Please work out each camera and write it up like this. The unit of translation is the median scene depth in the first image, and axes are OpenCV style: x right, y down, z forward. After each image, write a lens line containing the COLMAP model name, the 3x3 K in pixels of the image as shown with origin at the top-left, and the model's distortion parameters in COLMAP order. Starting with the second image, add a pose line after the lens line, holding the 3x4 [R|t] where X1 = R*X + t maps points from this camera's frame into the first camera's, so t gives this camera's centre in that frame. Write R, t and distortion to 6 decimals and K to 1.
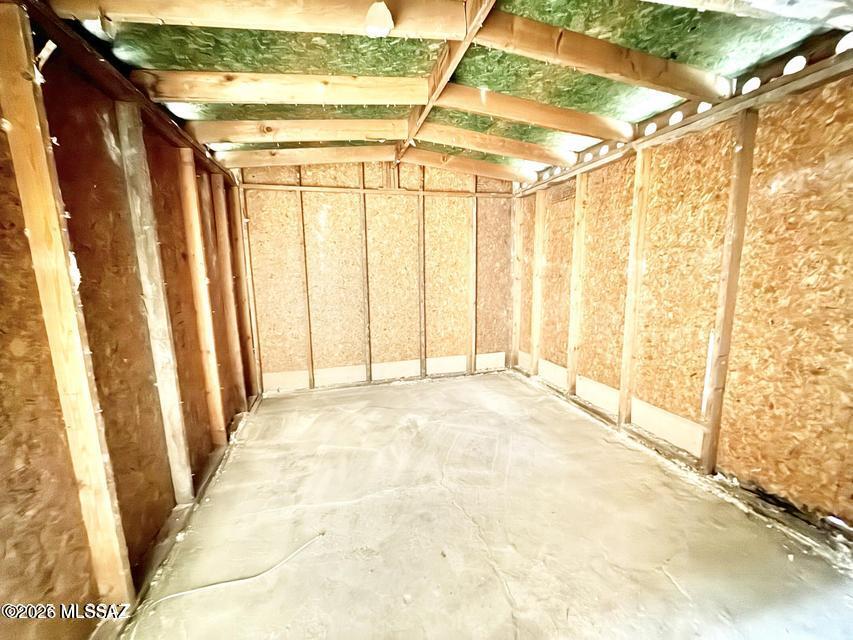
lens RADIAL K [[338.8, 0, 427.0], [0, 338.8, 320.3], [0, 0, 1]] dist [-0.000958, 0.000840]
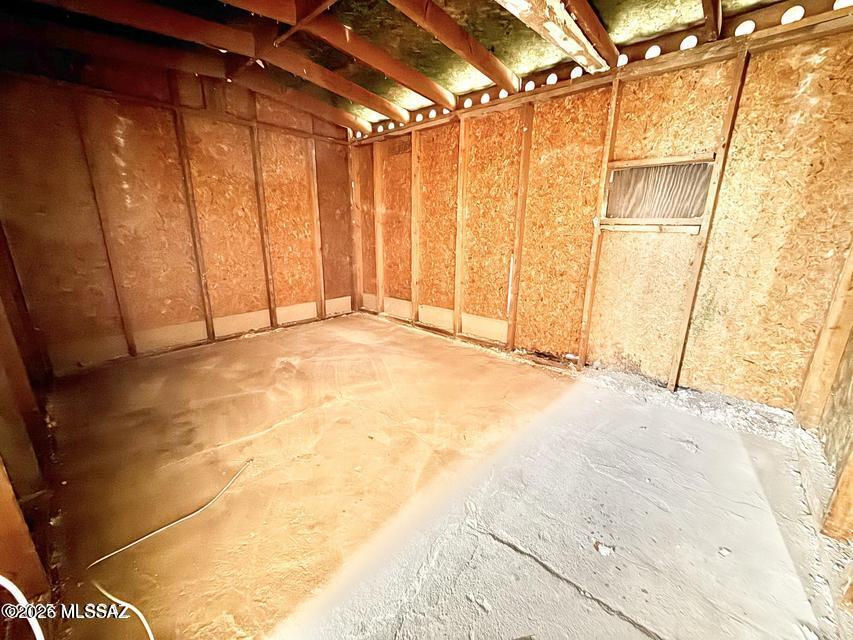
lens RADIAL K [[338.8, 0, 422.2], [0, 338.8, 321.0], [0, 0, 1]] dist [-0.000958, 0.000840]
pose [[0.848207, -0.115763, 0.516860, -0.268985], [0.057842, 0.990232, 0.126862, 0.091787], [-0.526497, -0.077710, 0.846618, -0.074453]]
